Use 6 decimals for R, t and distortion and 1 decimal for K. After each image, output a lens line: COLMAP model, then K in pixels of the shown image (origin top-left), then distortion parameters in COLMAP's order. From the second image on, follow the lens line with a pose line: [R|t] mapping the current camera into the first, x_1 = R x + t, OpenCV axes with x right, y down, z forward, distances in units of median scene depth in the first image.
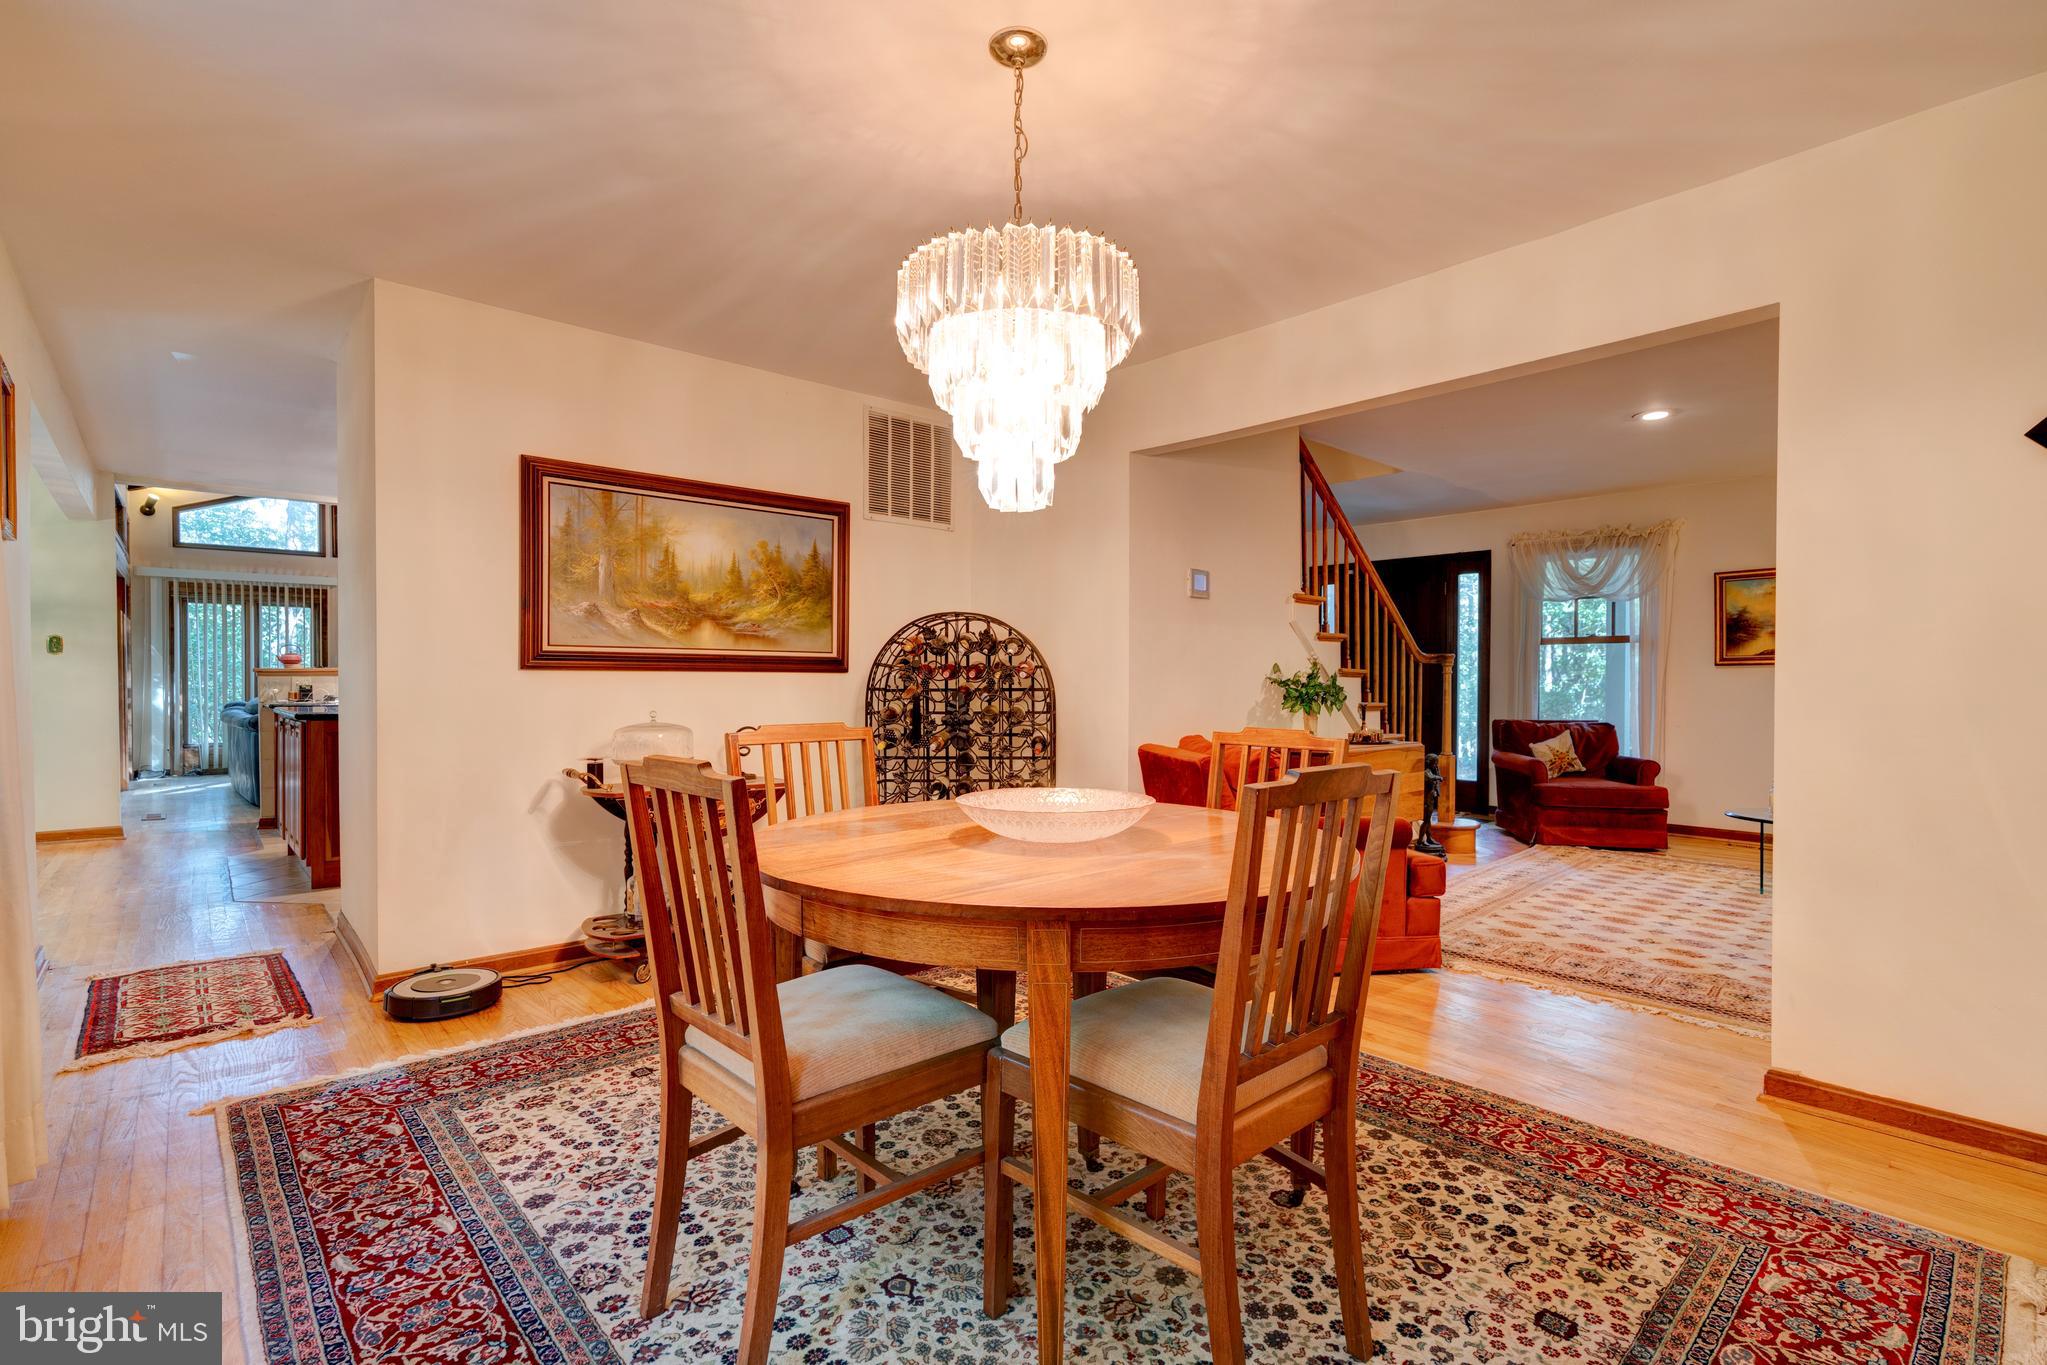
lens RADIAL K [[932.0, 0, 1035.8], [0, 932.0, 684.0], [0, 0, 1]] dist [-0.006456, 0.002097]
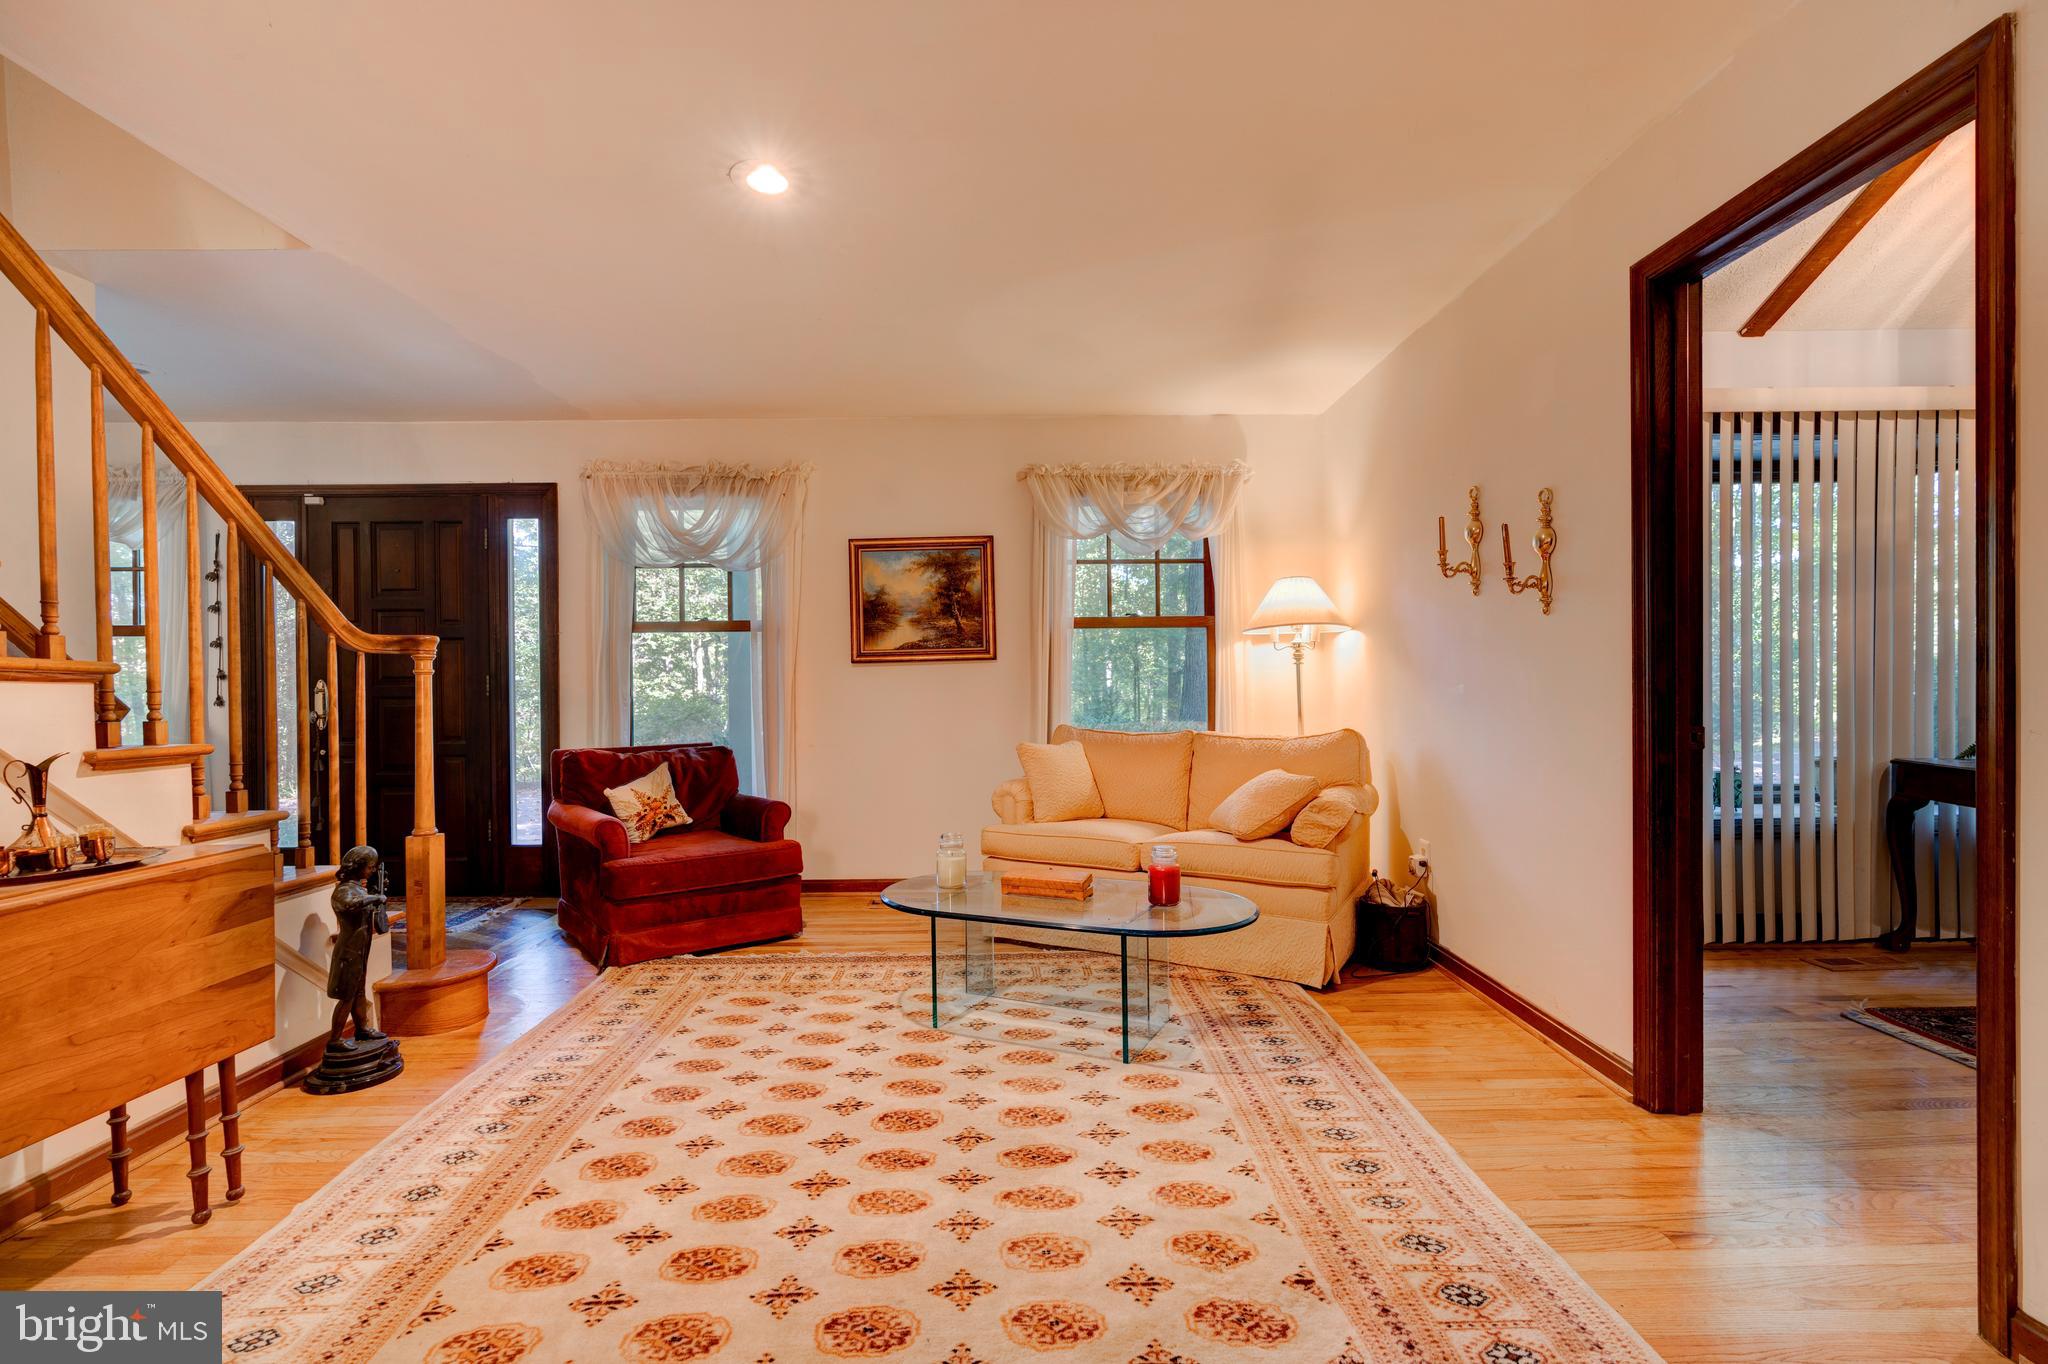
lens RADIAL K [[932.4, 0, 1039.5], [0, 932.4, 706.1], [0, 0, 1]] dist [-0.006456, 0.002097]
pose [[0.663340, -0.025730, 0.747876, 0.266592], [0.017415, 0.999669, 0.018947, 0.003114], [-0.748115, 0.000456, 0.663568, 0.385487]]
